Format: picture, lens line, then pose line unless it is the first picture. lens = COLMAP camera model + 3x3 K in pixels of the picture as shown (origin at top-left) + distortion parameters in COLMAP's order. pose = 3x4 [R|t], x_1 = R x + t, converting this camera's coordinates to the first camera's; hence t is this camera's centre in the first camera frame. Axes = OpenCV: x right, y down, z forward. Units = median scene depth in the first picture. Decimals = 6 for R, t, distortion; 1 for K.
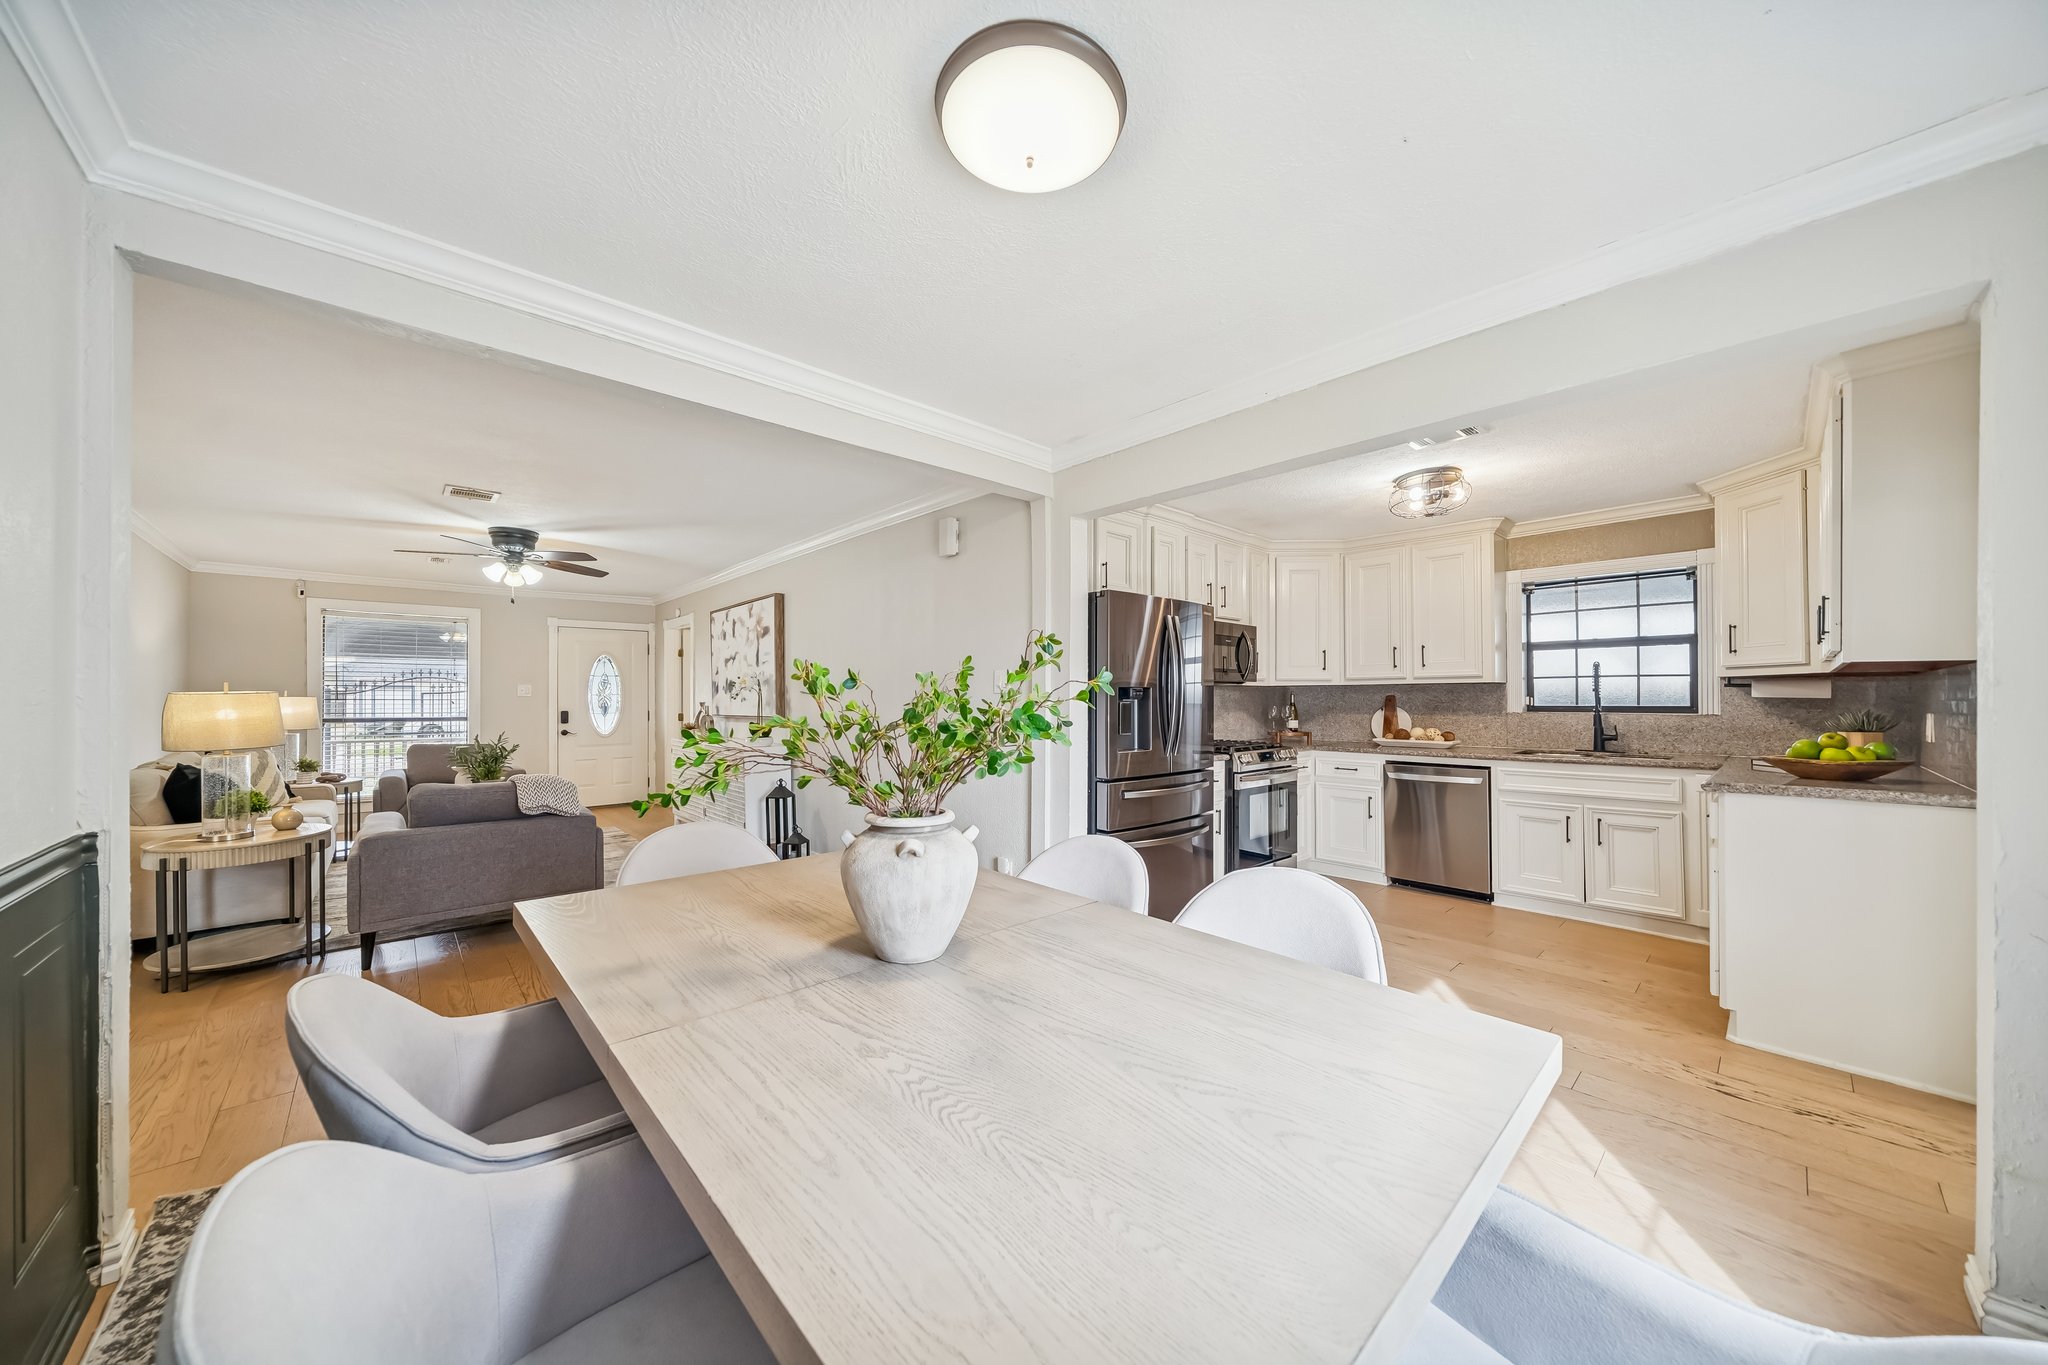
lens RADIAL K [[688.0, 0, 1010.5], [0, 688.0, 698.7], [0, 0, 1]] dist [0.000808, -0.000035]
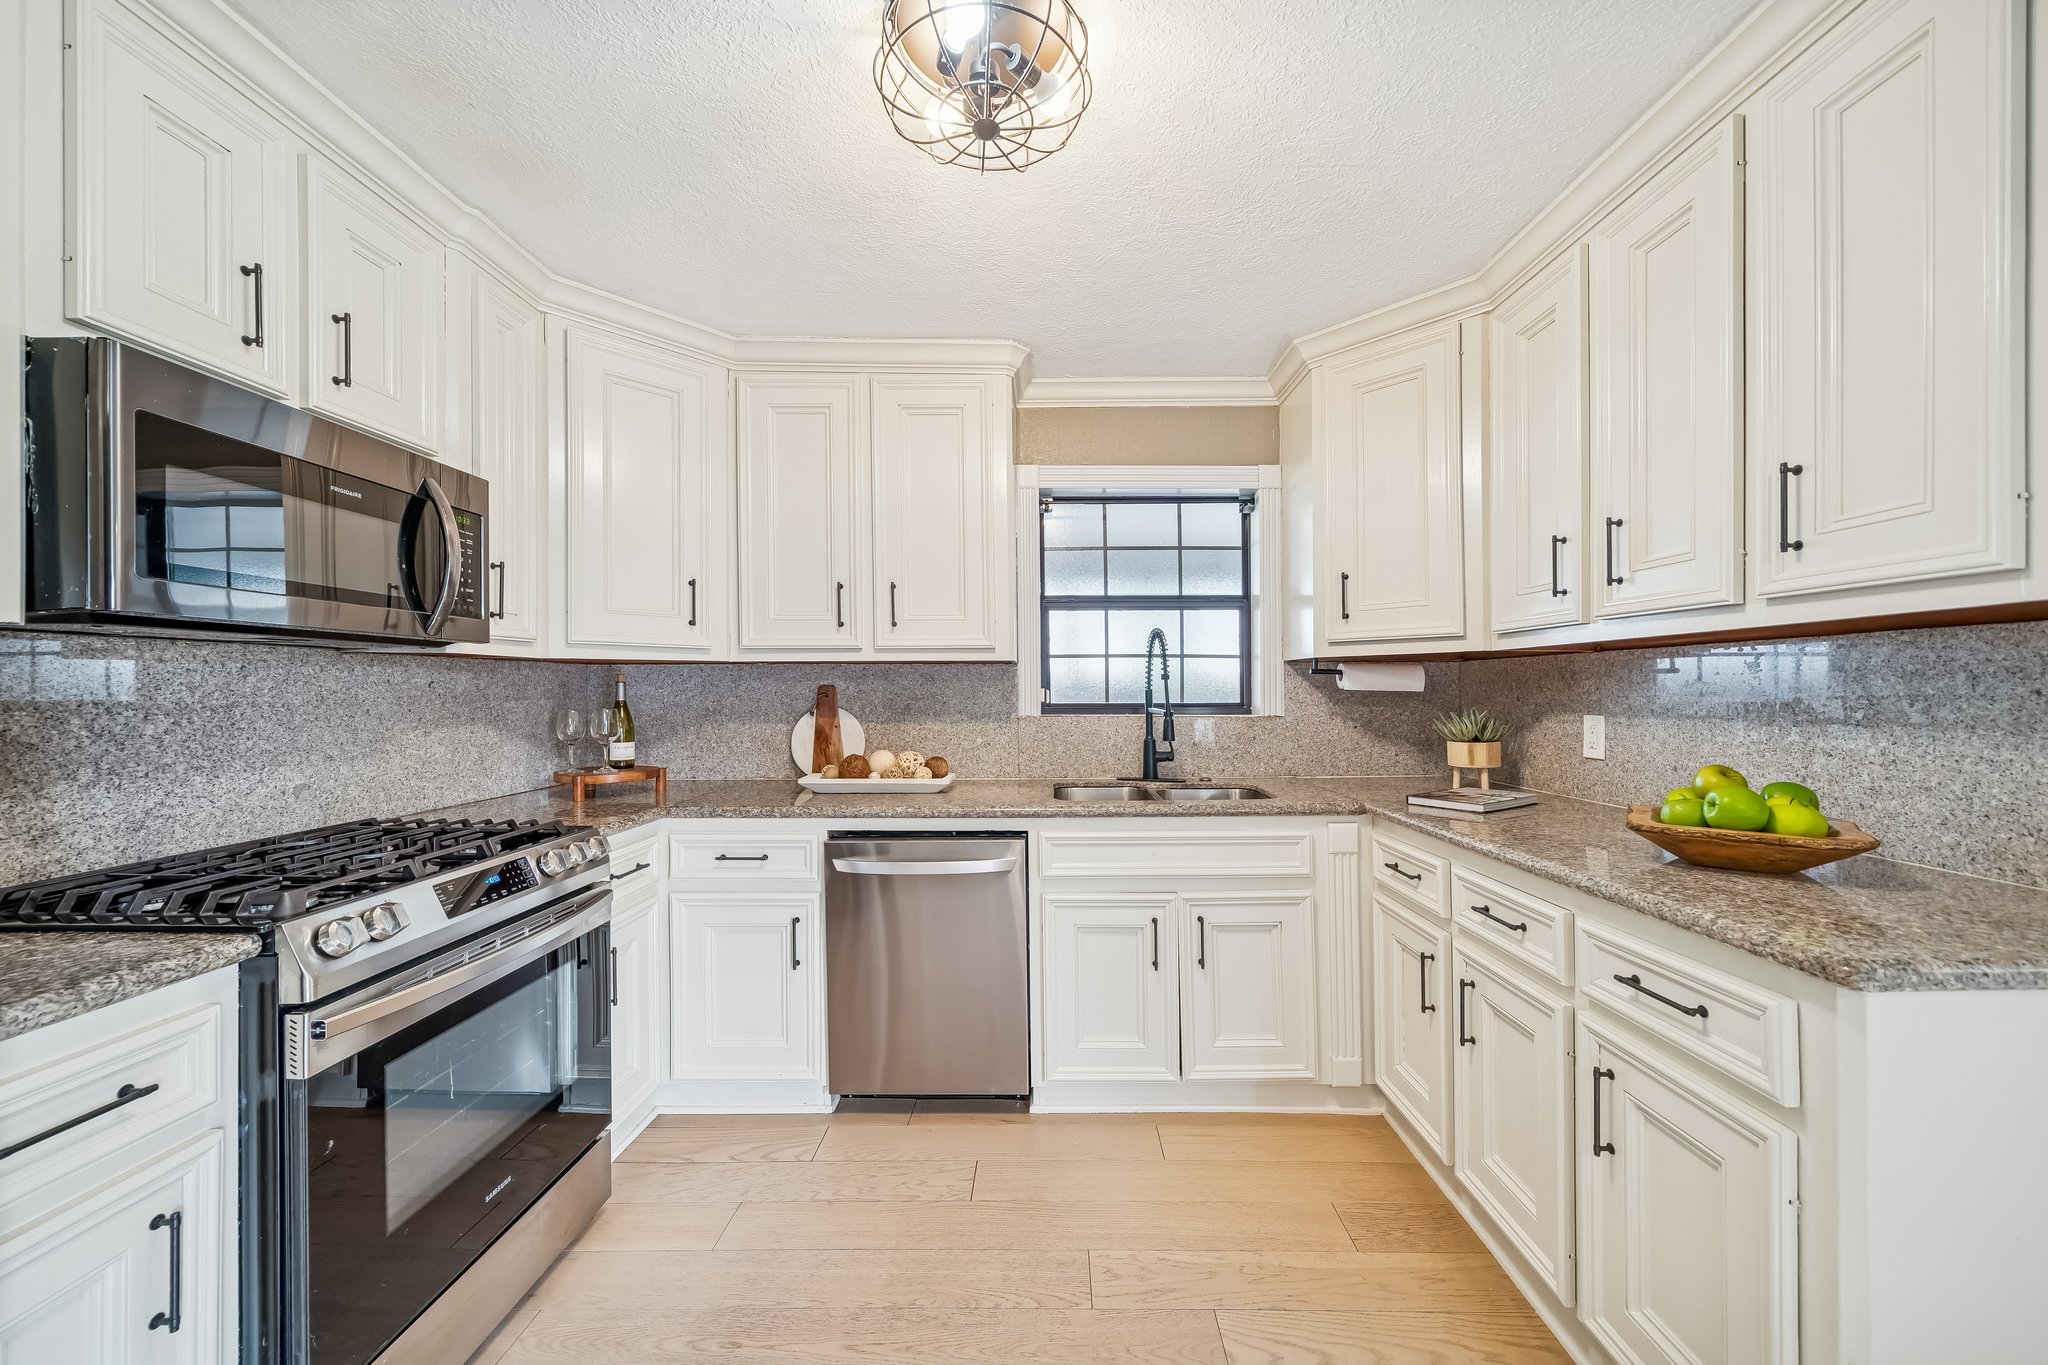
lens RADIAL K [[750.8, 0, 1036.8], [0, 750.8, 696.3], [0, 0, 1]] dist [-0.003535, -0.000311]
pose [[0.675228, -0.005139, 0.737591, 0.305196], [-0.000856, 0.999970, 0.007750, -0.001342], [-0.737609, -0.005864, 0.675203, 0.626730]]
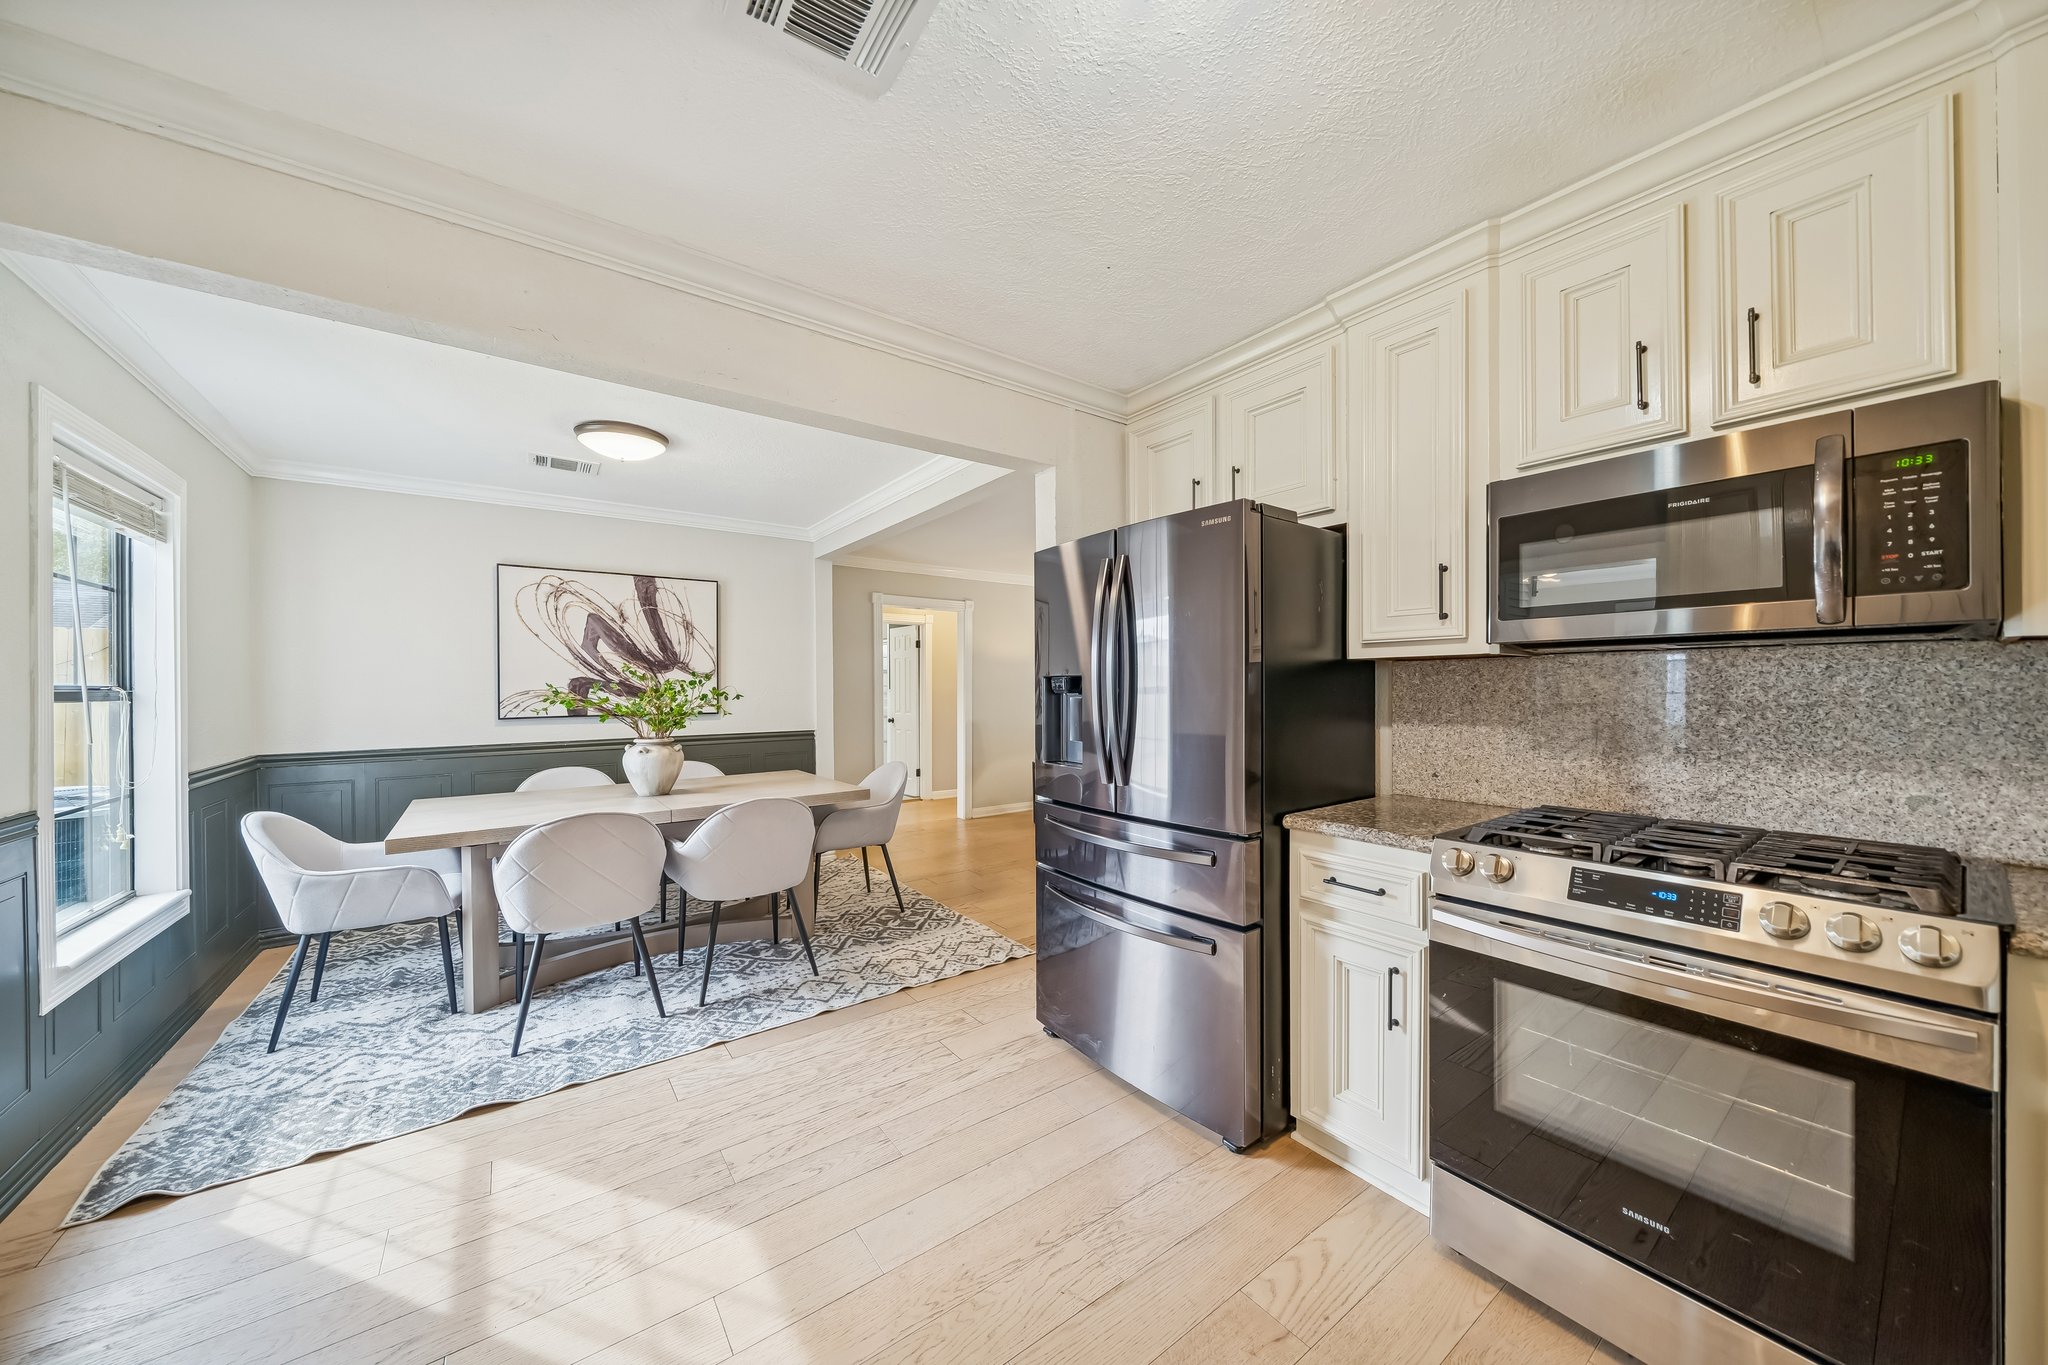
lens RADIAL K [[713.0, 0, 1019.1], [0, 713.0, 679.8], [0, 0, 1]] dist [0.000661, -0.000121]
pose [[-0.096340, -0.009568, -0.995302, 0.719104], [0.003072, 0.999946, -0.009910, -0.003995], [0.995344, -0.004012, -0.096306, 0.797921]]
